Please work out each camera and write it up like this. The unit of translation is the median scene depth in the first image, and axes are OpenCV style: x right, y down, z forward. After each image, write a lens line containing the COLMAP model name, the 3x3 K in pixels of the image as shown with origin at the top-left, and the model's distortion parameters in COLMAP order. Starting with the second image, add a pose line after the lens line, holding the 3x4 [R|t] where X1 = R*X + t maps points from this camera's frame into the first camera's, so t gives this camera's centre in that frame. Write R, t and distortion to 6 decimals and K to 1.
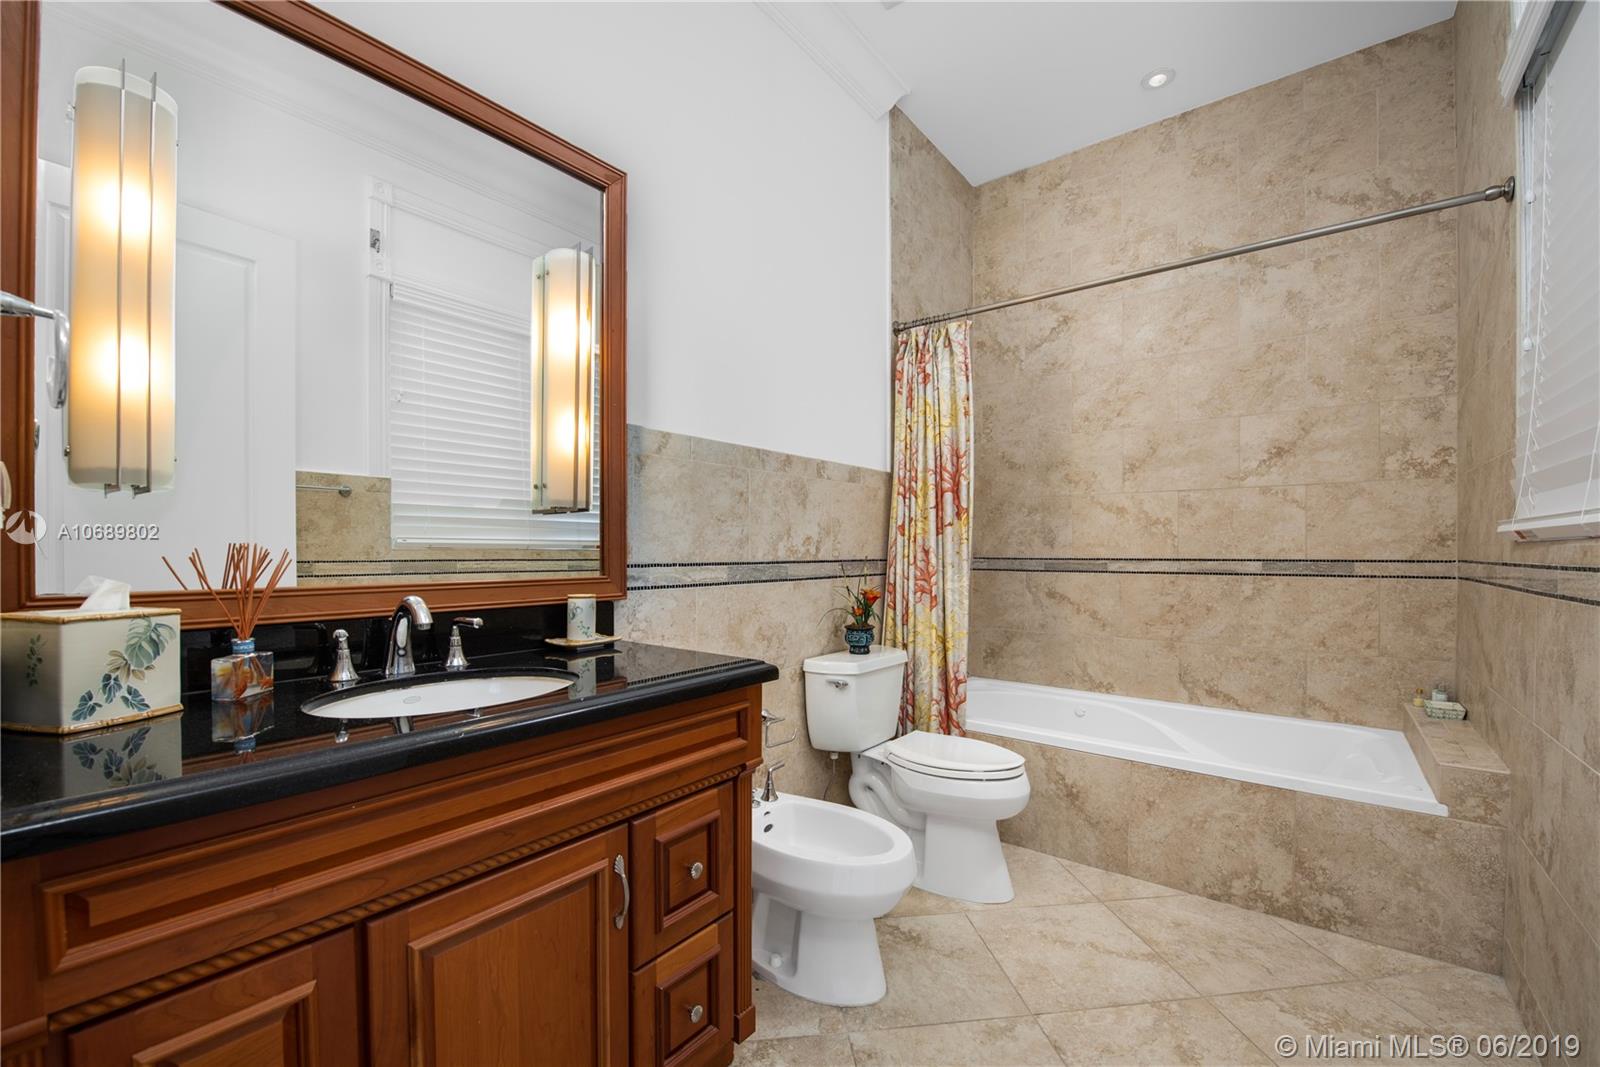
lens RADIAL K [[644.5, 0, 794.1], [0, 644.5, 547.4], [0, 0, 1]] dist [-0.000433, -0.000364]
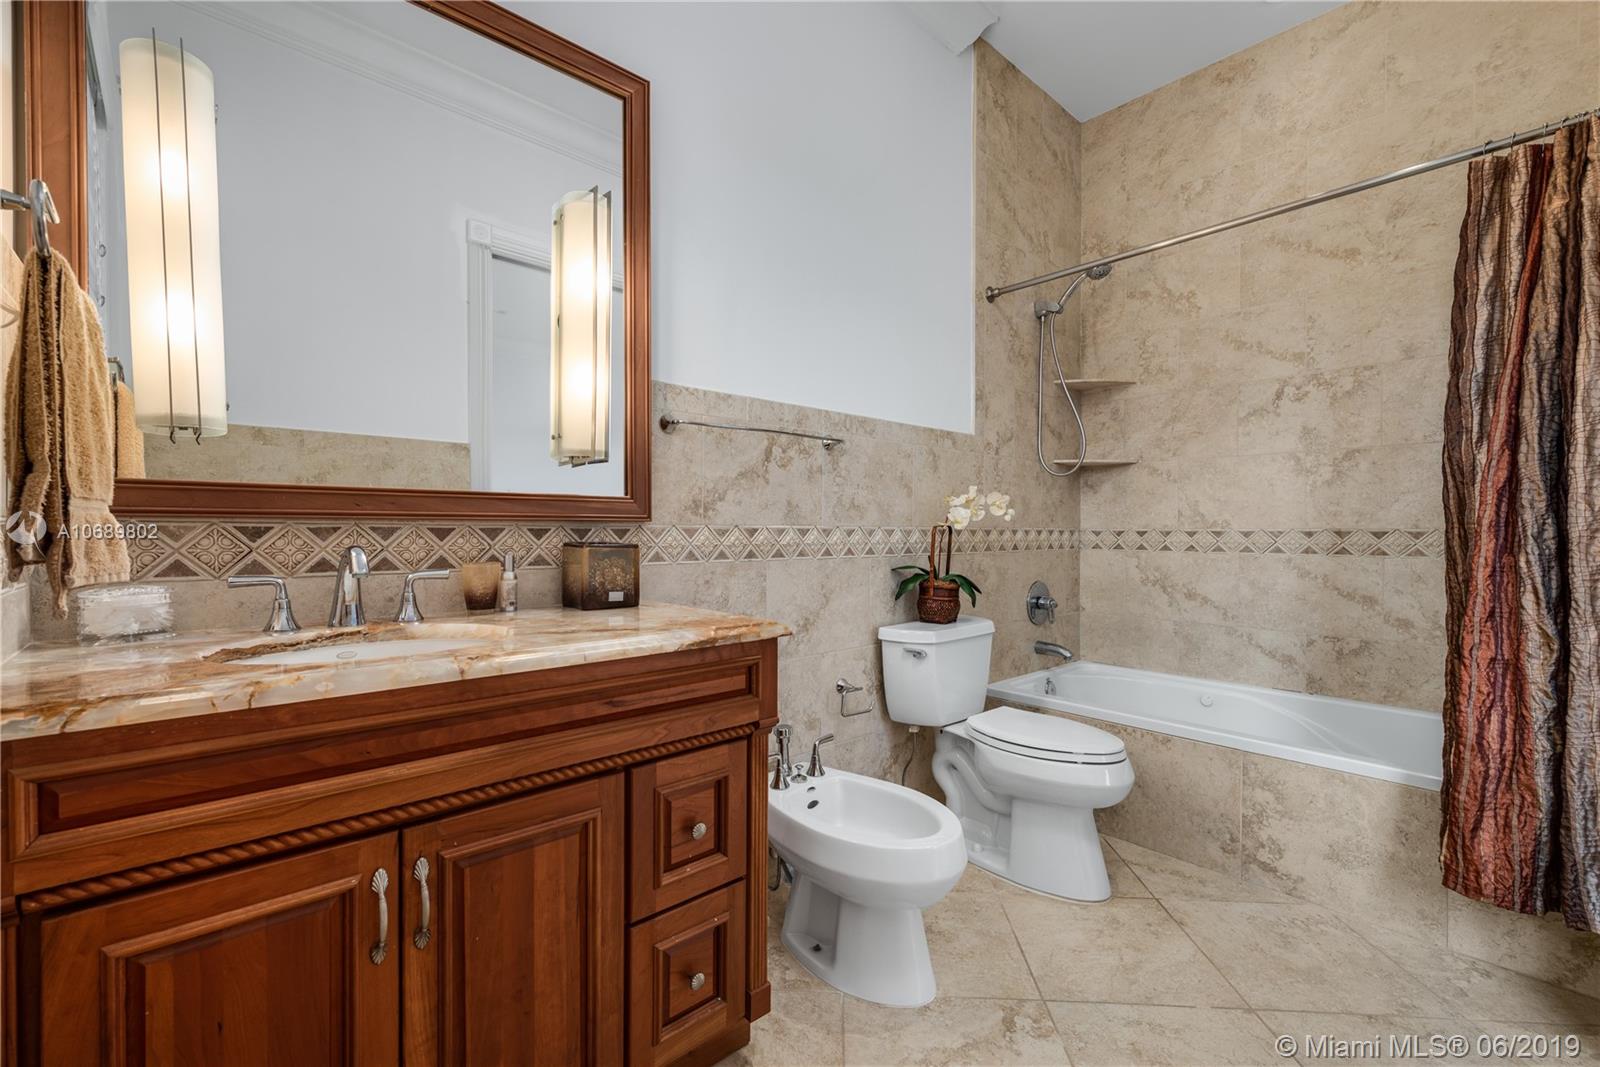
lens RADIAL K [[682.4, 0, 803.9], [0, 682.4, 530.4], [0, 0, 1]] dist [0.016044, 0.000377]
pose [[0.989185, -0.016351, -0.145759, 0.132241], [0.014827, 0.999823, -0.011540, 0.066715], [0.145922, 0.009254, 0.989253, 0.019021]]
